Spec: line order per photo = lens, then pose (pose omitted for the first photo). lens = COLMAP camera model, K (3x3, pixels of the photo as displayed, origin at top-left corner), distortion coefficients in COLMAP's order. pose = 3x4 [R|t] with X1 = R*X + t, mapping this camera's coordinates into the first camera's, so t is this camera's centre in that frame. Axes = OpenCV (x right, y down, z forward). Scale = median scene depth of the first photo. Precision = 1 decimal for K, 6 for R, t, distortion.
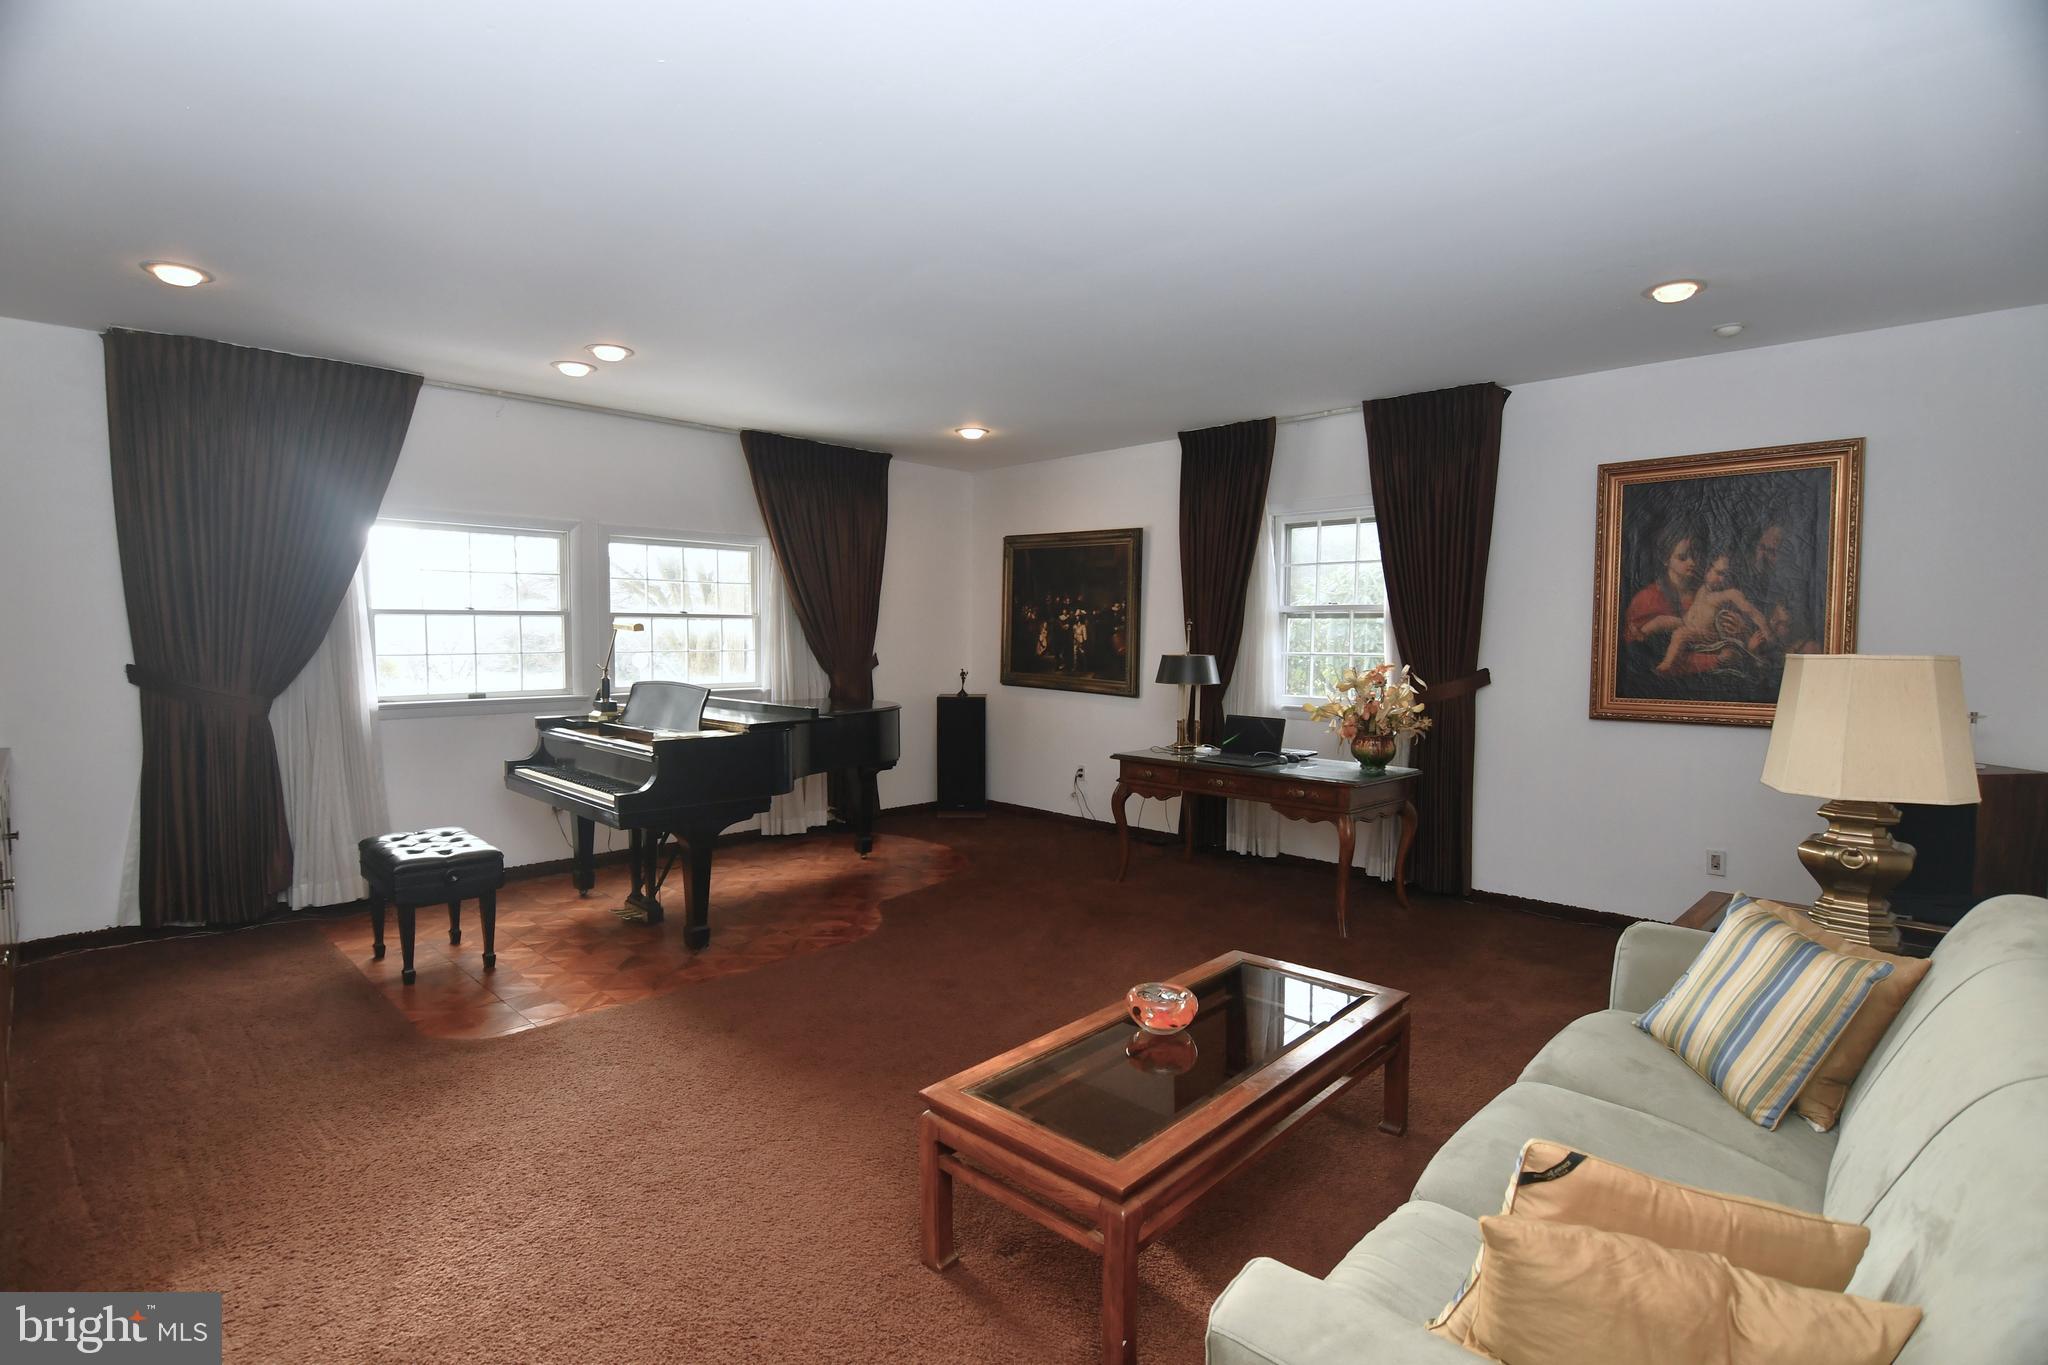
lens RADIAL K [[997.4, 0, 983.7], [0, 997.4, 704.6], [0, 0, 1]] dist [0.012321, -0.023948]
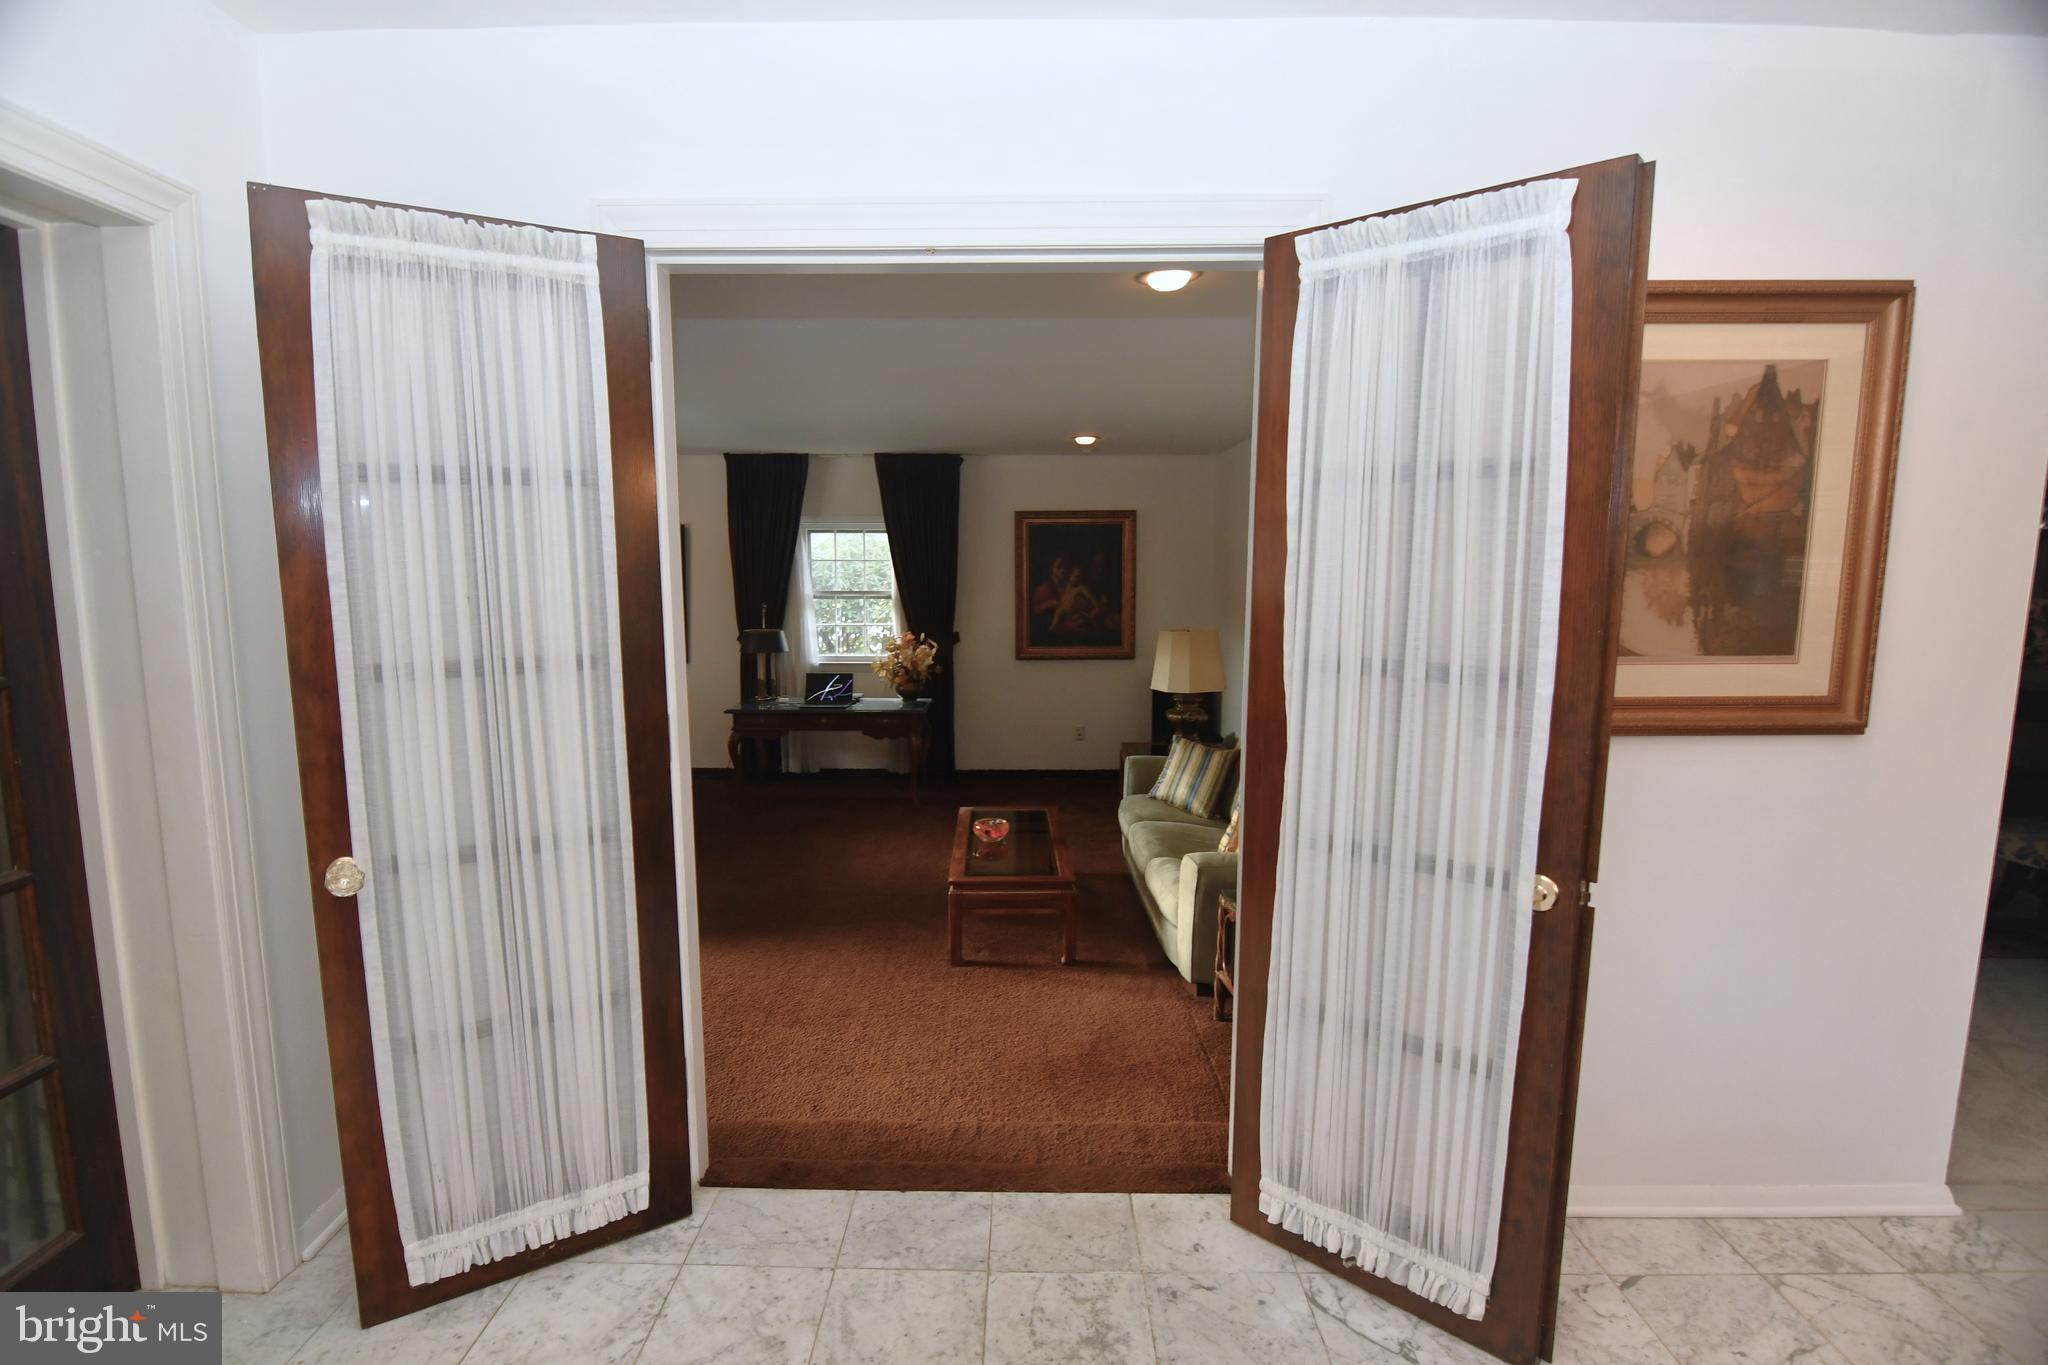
lens RADIAL K [[997.4, 0, 983.7], [0, 997.4, 704.6], [0, 0, 1]] dist [0.012321, -0.023948]
pose [[0.737128, -0.097016, 0.668752, -0.543170], [0.053020, 0.994893, 0.085889, -0.054661], [-0.673669, -0.027854, 0.738508, -0.213214]]
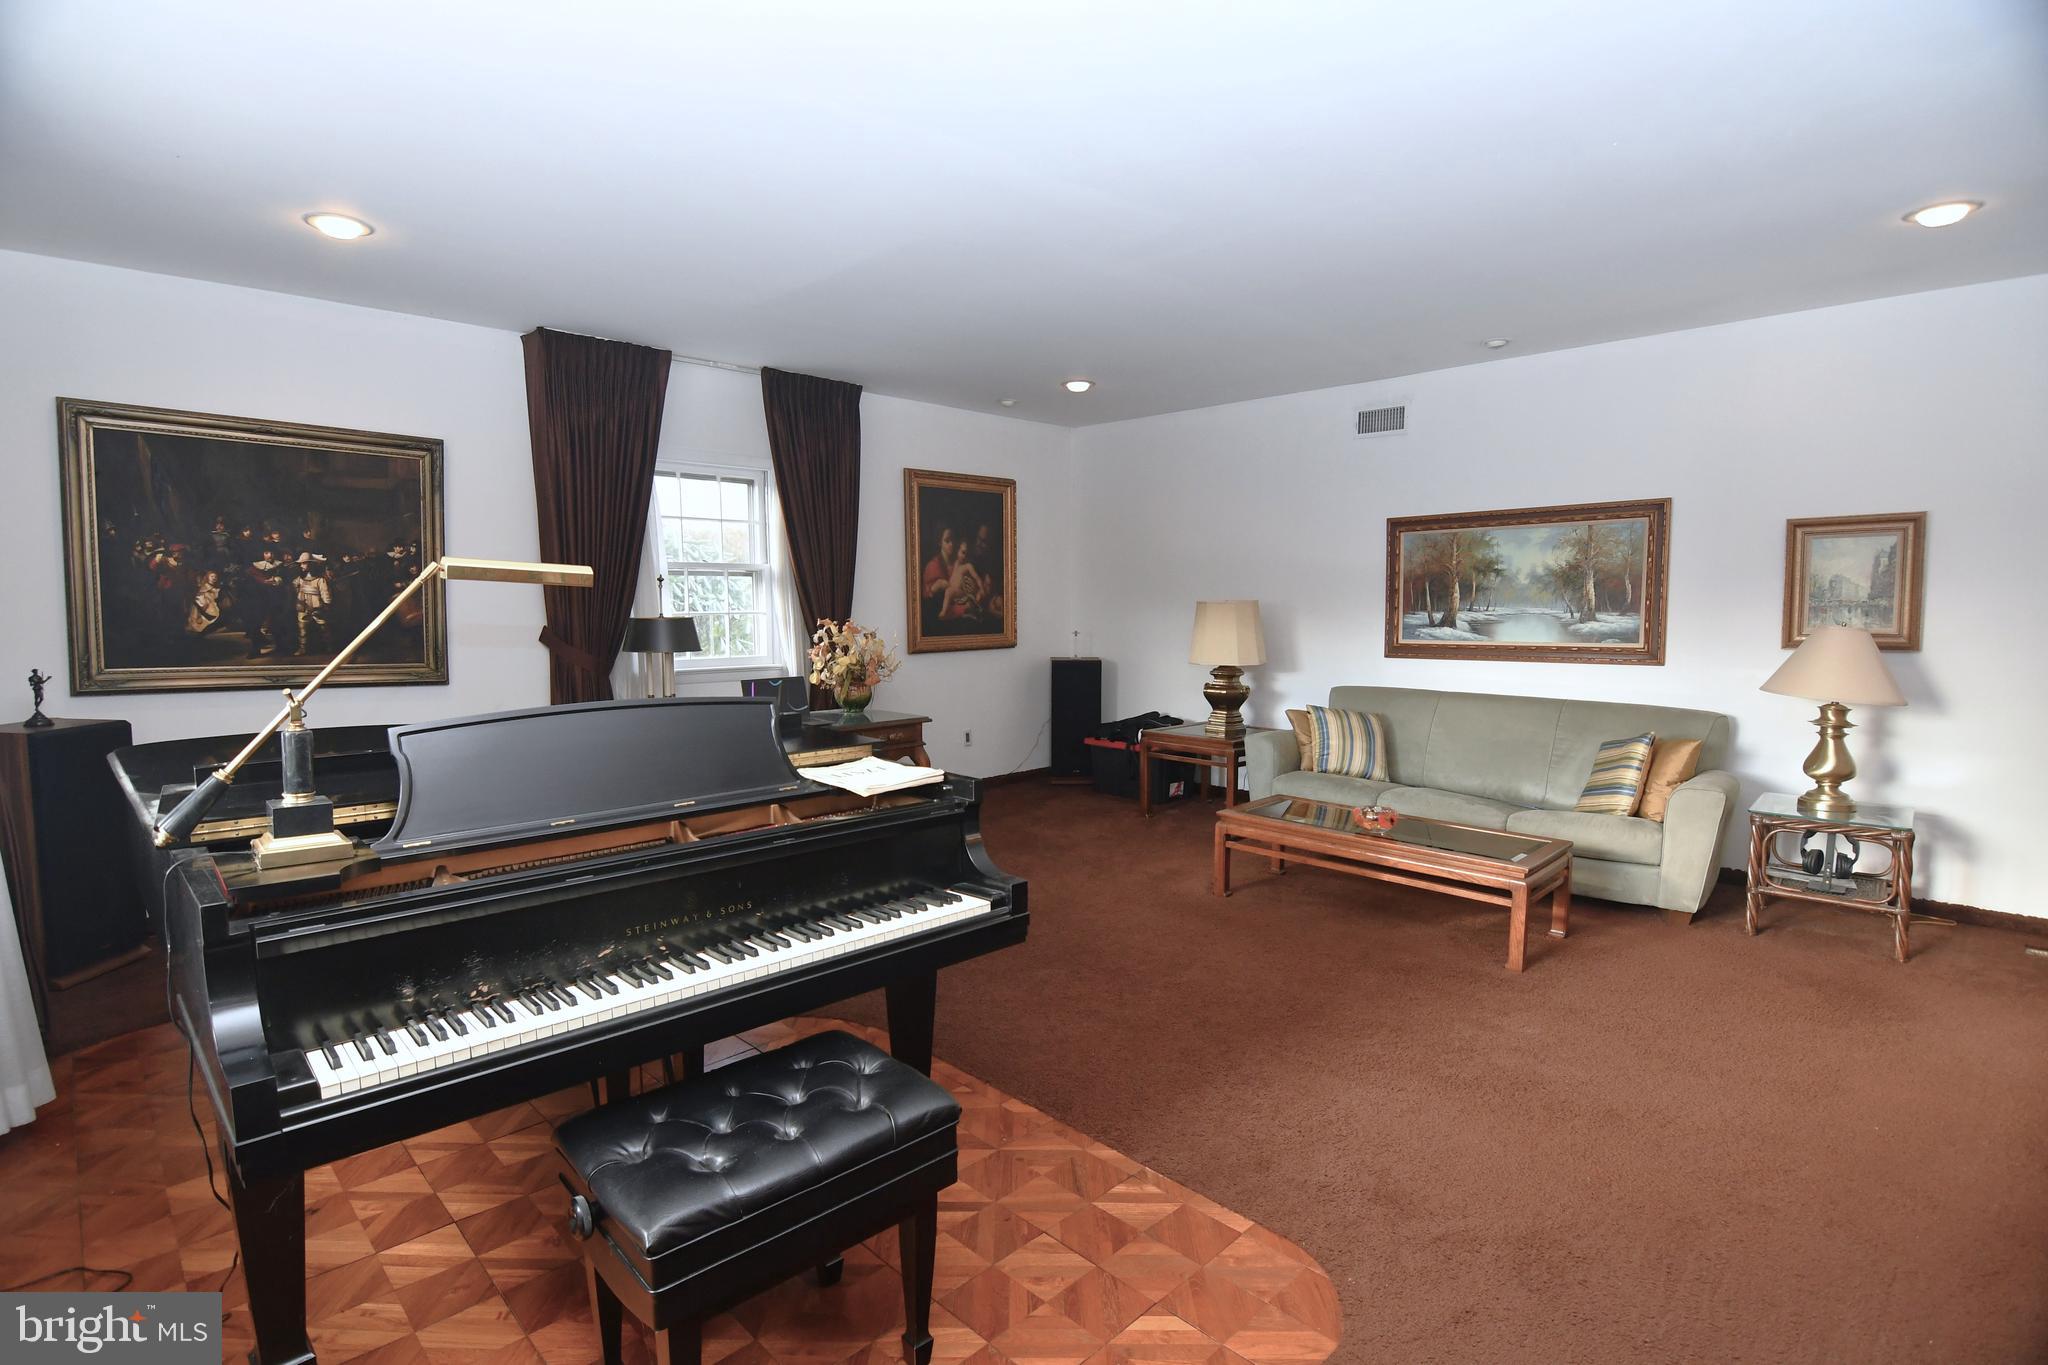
lens RADIAL K [[997.4, 0, 983.7], [0, 997.4, 704.6], [0, 0, 1]] dist [0.012321, -0.023948]
pose [[0.020453, -0.103578, 0.994411, -0.709537], [0.080517, 0.991559, 0.101625, -0.044338], [-0.996543, 0.077989, 0.028620, 0.798051]]
